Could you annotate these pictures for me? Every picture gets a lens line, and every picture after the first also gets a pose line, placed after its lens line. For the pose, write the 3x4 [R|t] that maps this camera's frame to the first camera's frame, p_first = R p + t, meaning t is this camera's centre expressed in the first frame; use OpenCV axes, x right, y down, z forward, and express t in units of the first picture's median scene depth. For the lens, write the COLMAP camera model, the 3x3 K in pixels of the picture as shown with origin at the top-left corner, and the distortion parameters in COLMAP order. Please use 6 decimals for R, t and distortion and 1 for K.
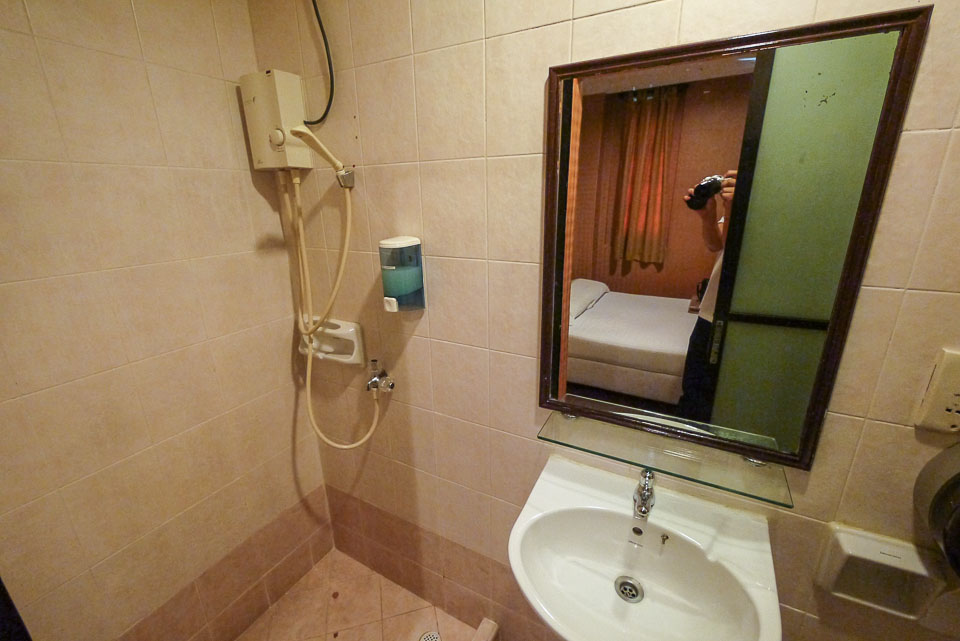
lens RADIAL K [[396.8, 0, 484.2], [0, 396.8, 318.9], [0, 0, 1]] dist [-0.004645, -0.000549]
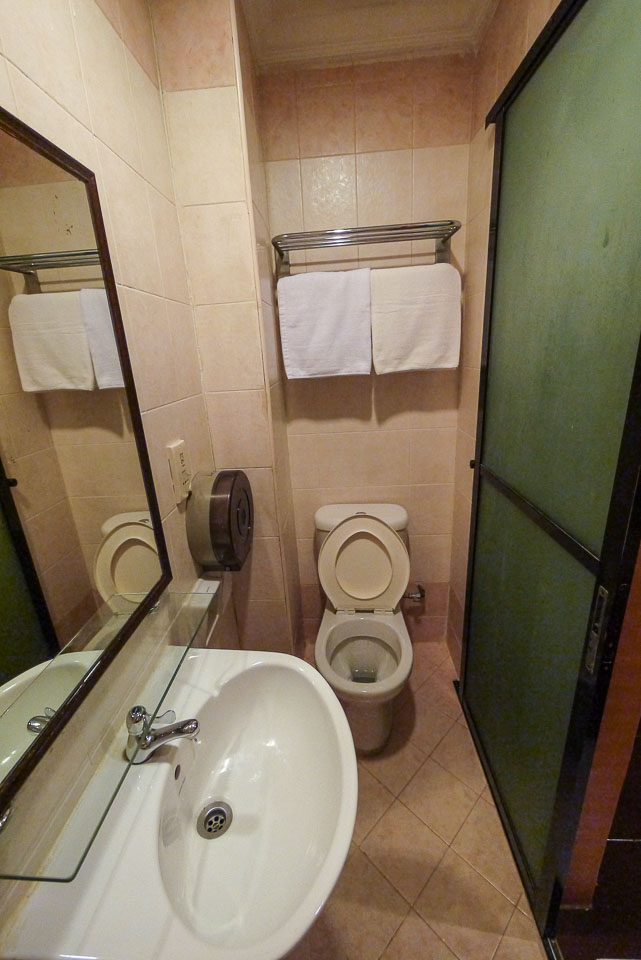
lens RADIAL K [[396.8, 0, 320.5], [0, 396.8, 480.0], [0, 0, 1]] dist [-0.004645, -0.000549]
pose [[-0.433148, -0.242497, 0.868089, -0.269377], [0.326044, 0.855748, 0.401735, -0.169191], [-0.840284, 0.457046, -0.291601, 0.779880]]
